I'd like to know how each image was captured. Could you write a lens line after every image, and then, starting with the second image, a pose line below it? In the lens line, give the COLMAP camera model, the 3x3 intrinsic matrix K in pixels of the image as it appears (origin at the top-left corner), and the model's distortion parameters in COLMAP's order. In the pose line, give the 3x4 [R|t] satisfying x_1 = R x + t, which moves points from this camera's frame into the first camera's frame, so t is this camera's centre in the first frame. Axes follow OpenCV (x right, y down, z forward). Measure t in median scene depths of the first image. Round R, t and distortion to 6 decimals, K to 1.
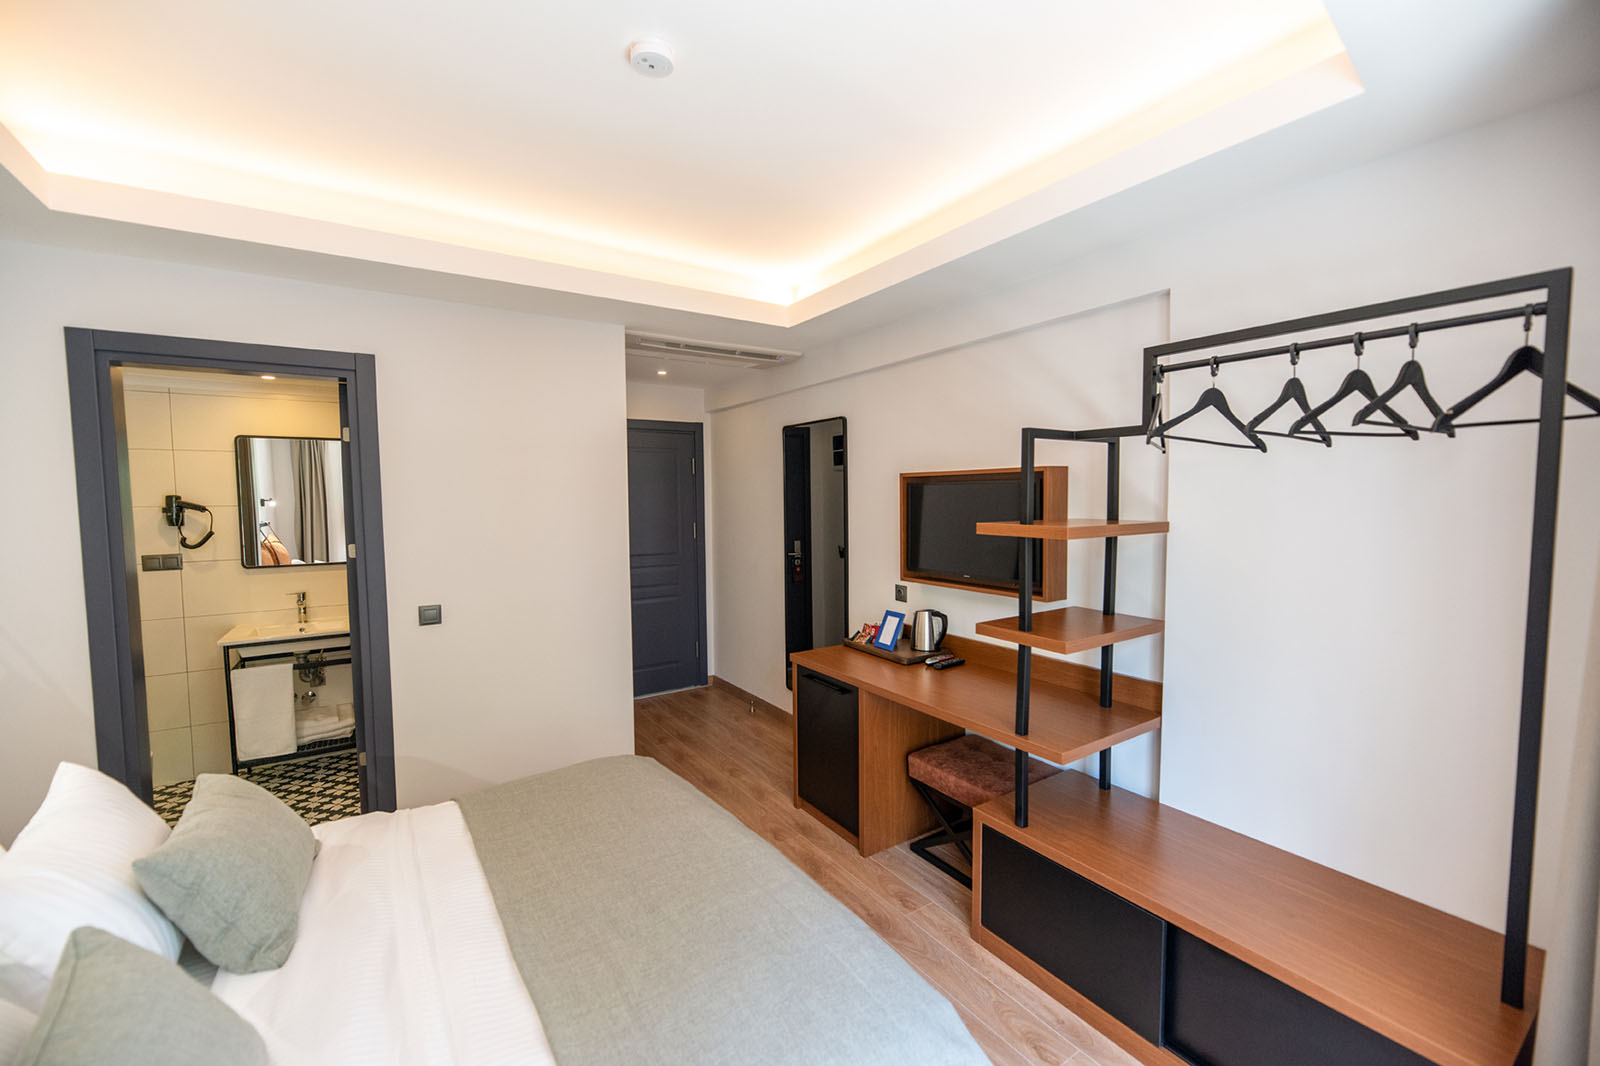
lens RADIAL K [[657.6, 0, 805.9], [0, 657.6, 538.2], [0, 0, 1]] dist [0.000246, 0.000009]
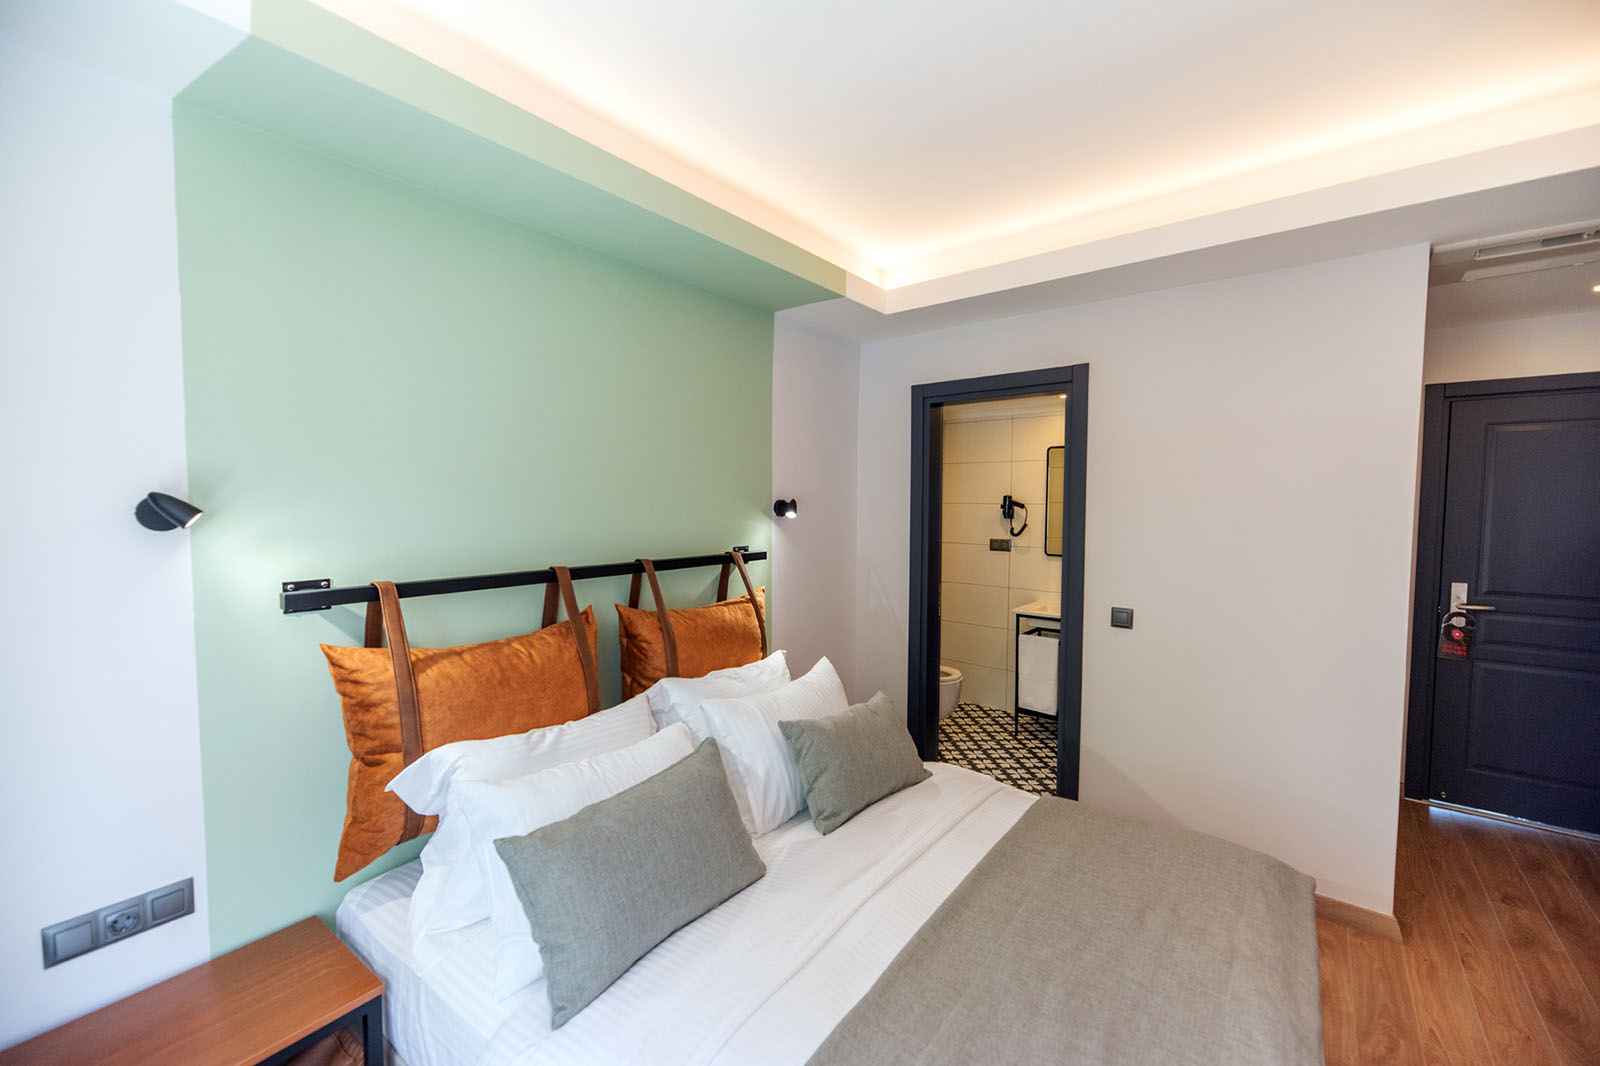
lens RADIAL K [[657.6, 0, 805.9], [0, 657.6, 538.2], [0, 0, 1]] dist [0.000246, 0.000009]
pose [[0.280591, 0.065617, -0.957582, 0.206654], [-0.067704, 0.996528, 0.048447, -0.015811], [0.957437, 0.051238, 0.284059, 0.233104]]
